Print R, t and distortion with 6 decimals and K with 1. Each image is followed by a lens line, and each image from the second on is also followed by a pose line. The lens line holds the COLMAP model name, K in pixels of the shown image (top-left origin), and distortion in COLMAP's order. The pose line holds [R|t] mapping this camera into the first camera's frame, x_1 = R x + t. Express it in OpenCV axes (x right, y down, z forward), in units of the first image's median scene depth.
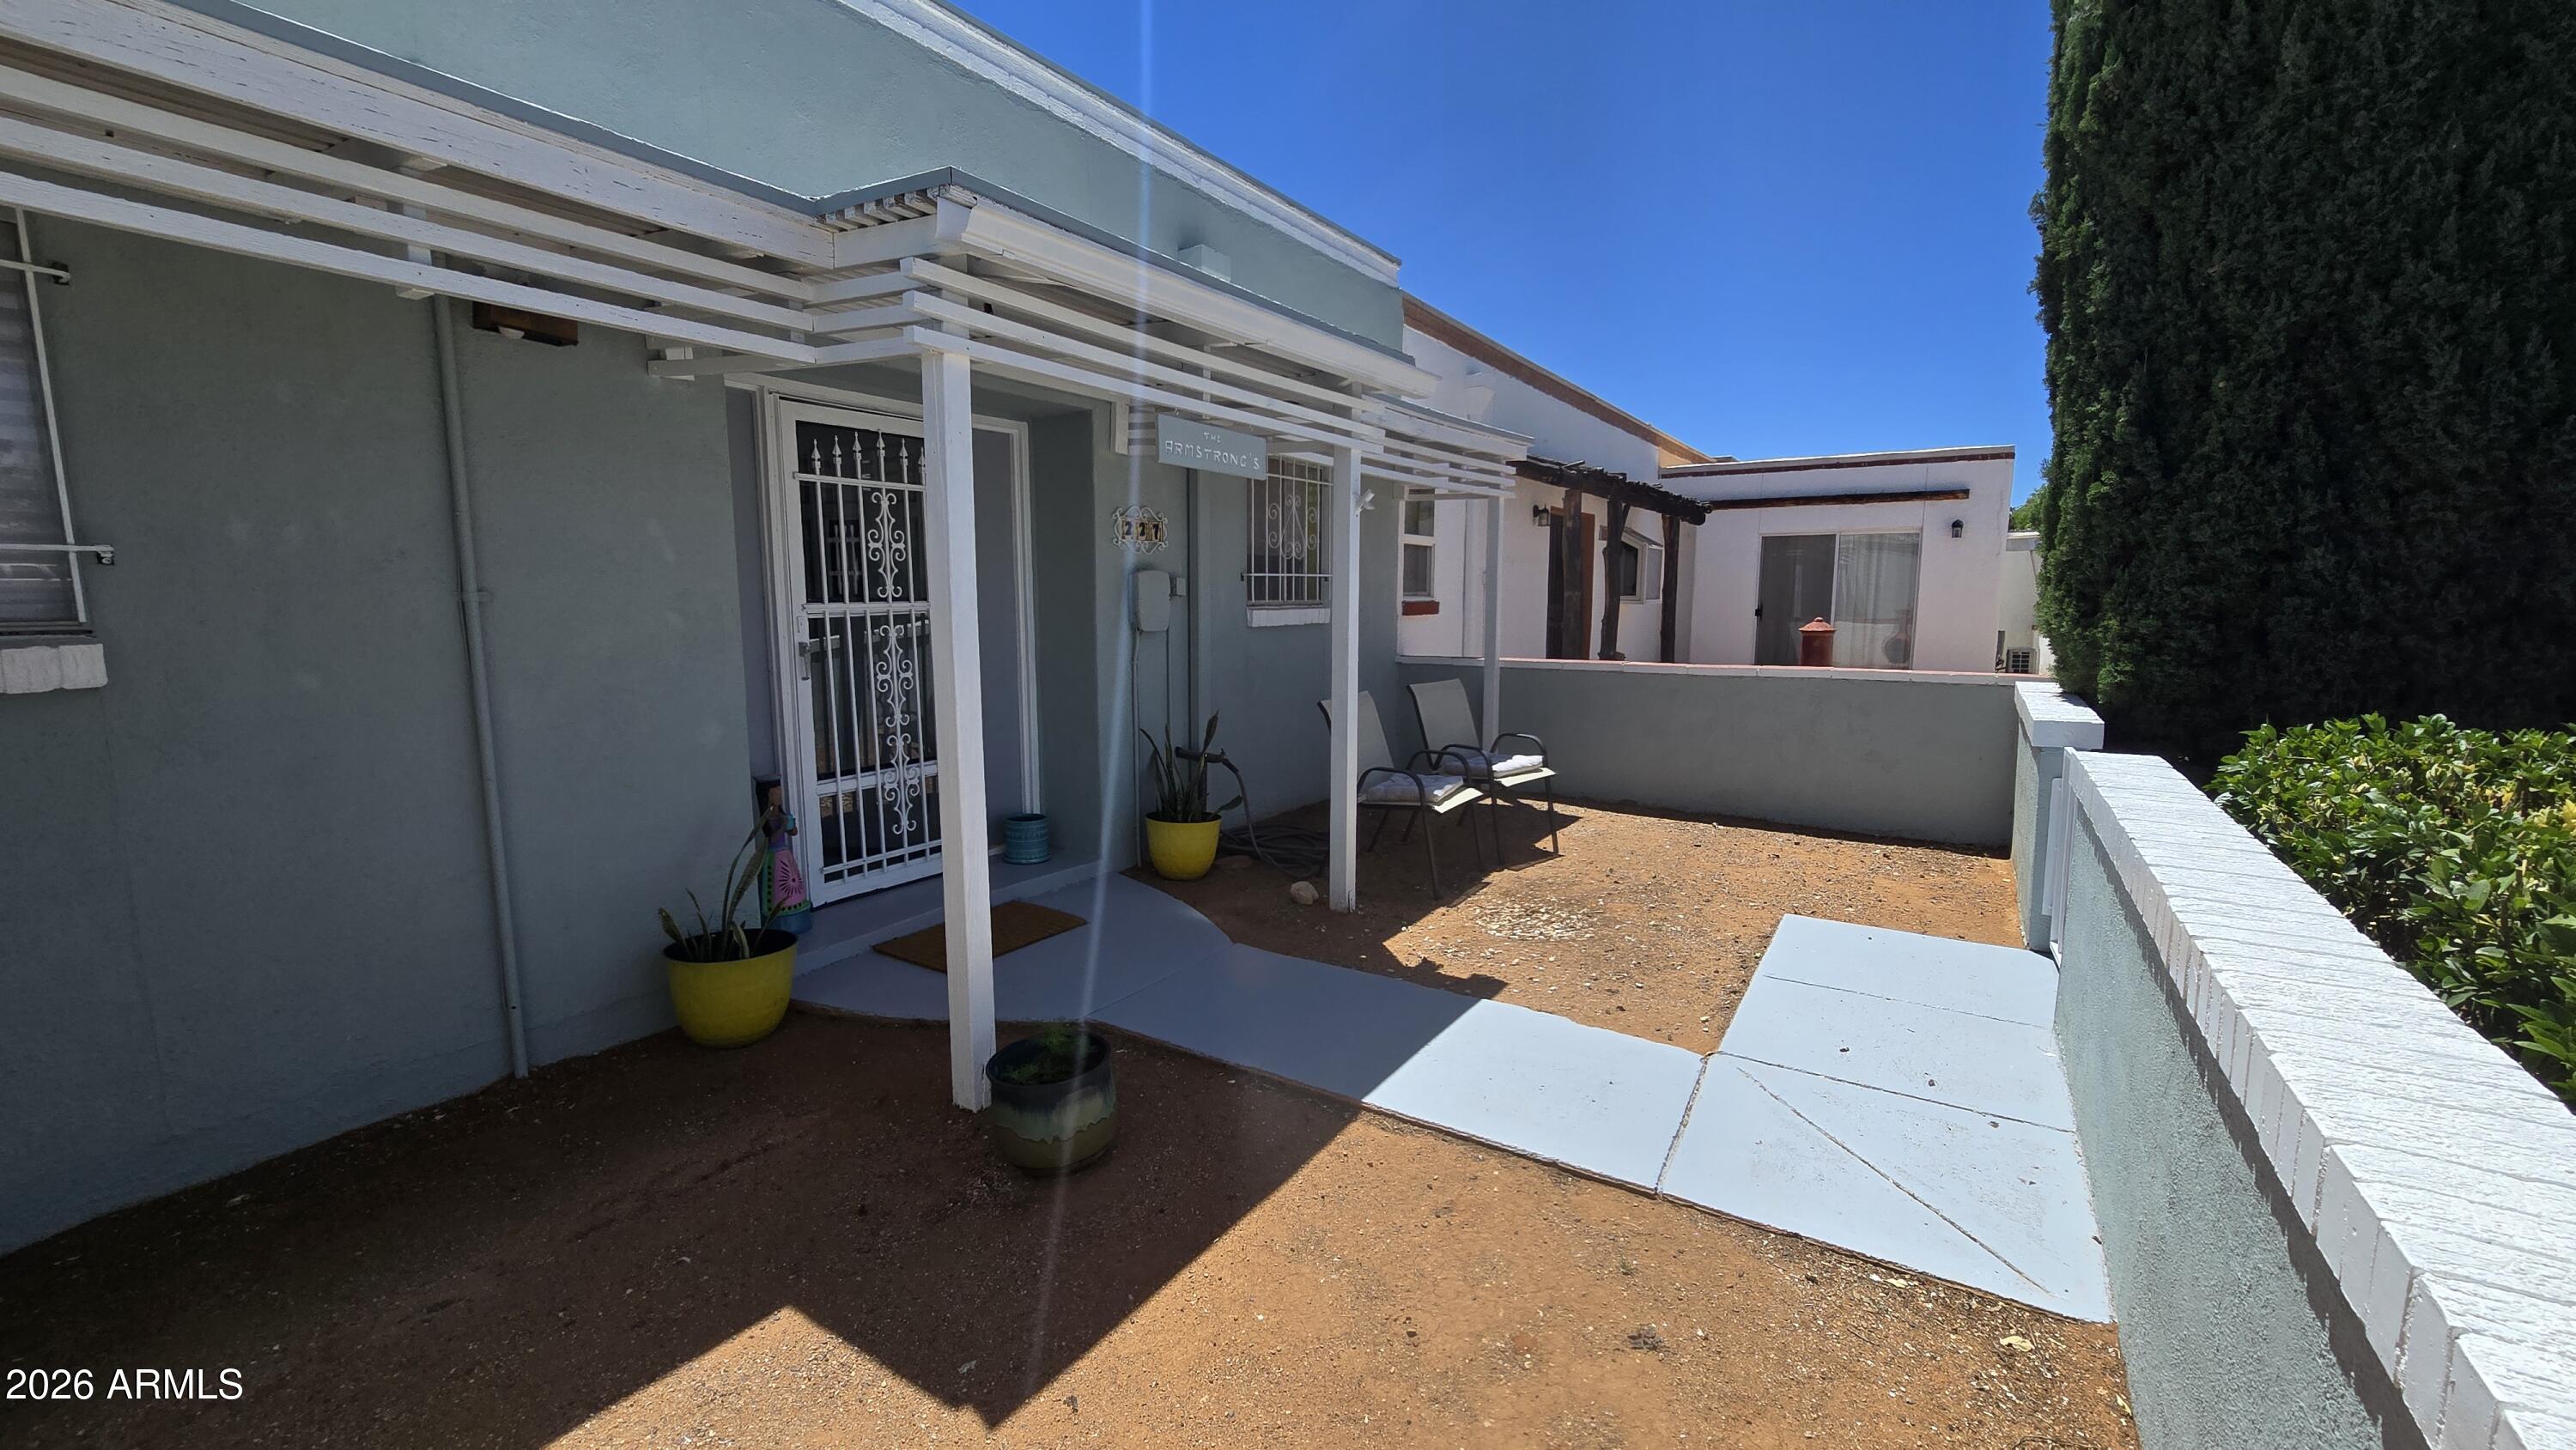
lens RADIAL K [[1043.9, 0, 1300.3], [0, 1043.9, 724.6], [0, 0, 1]] dist [0.000875, 0.000295]
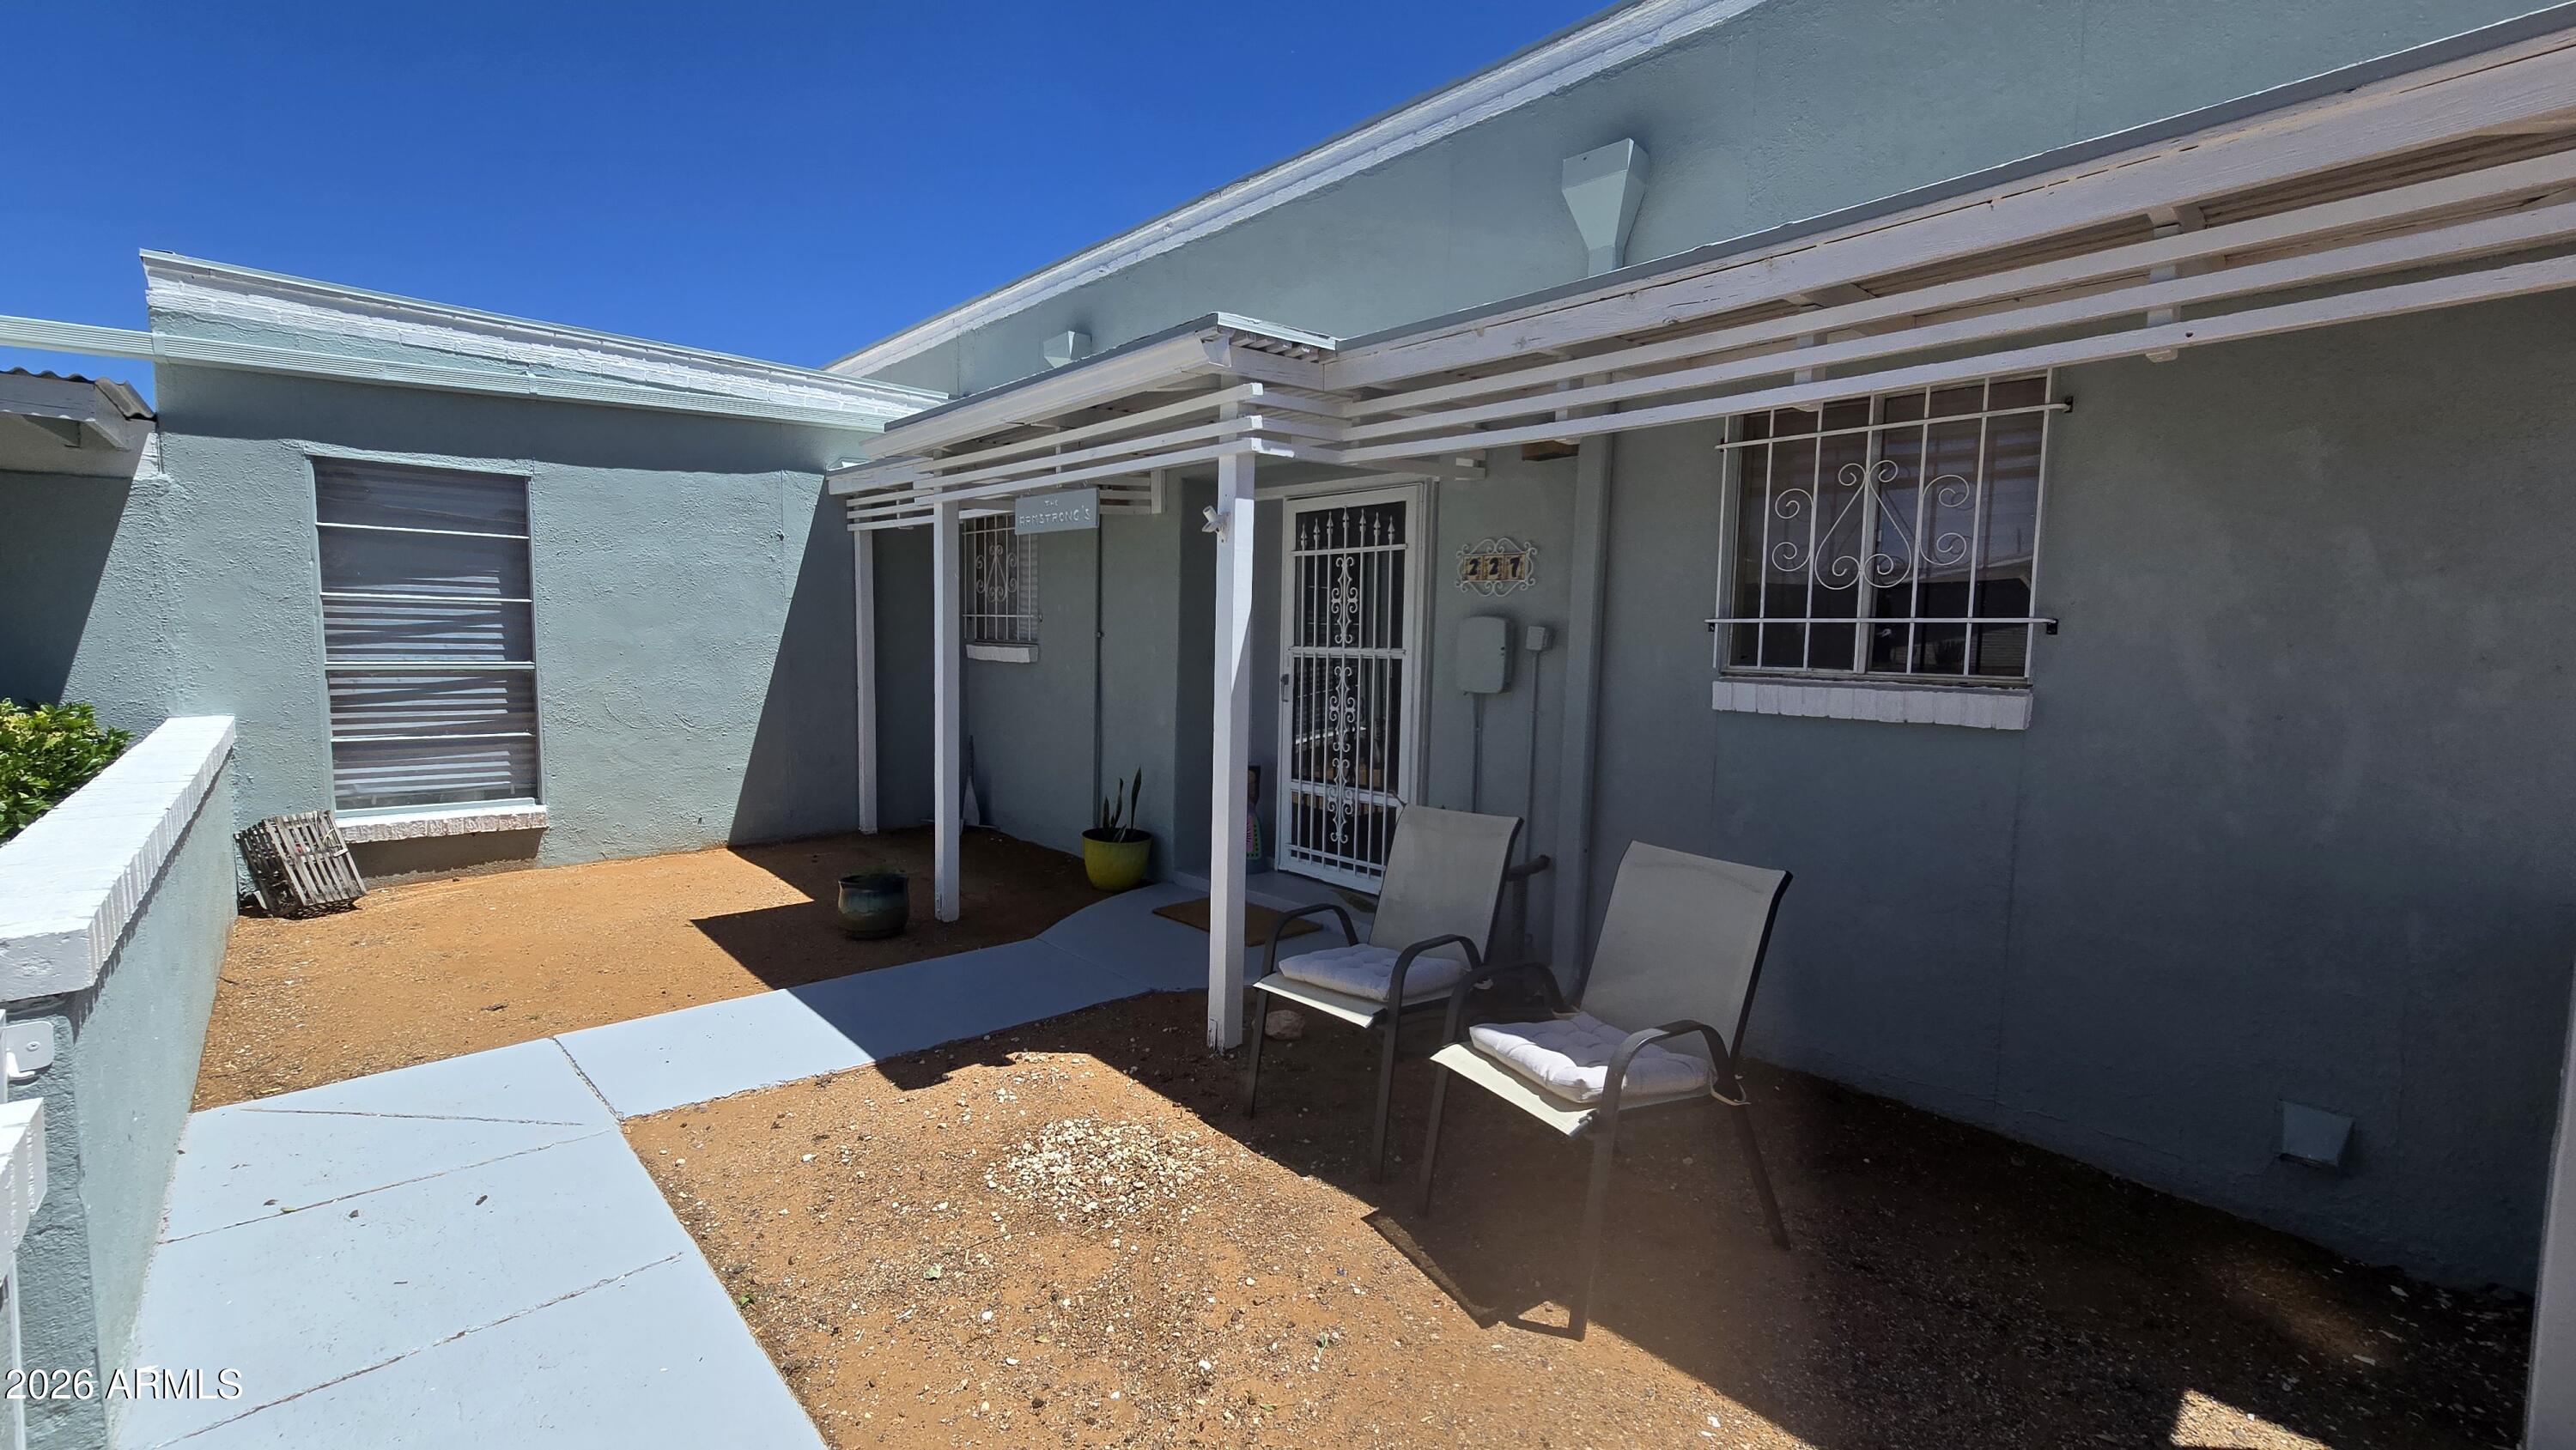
lens RADIAL K [[1043.9, 0, 1298.5], [0, 1043.9, 721.7], [0, 0, 1]] dist [0.000875, 0.000295]
pose [[-0.245084, 0.073210, -0.966734, 0.782746], [-0.147686, 0.982688, 0.111860, -0.159830], [0.958187, 0.170188, -0.230029, 1.239181]]
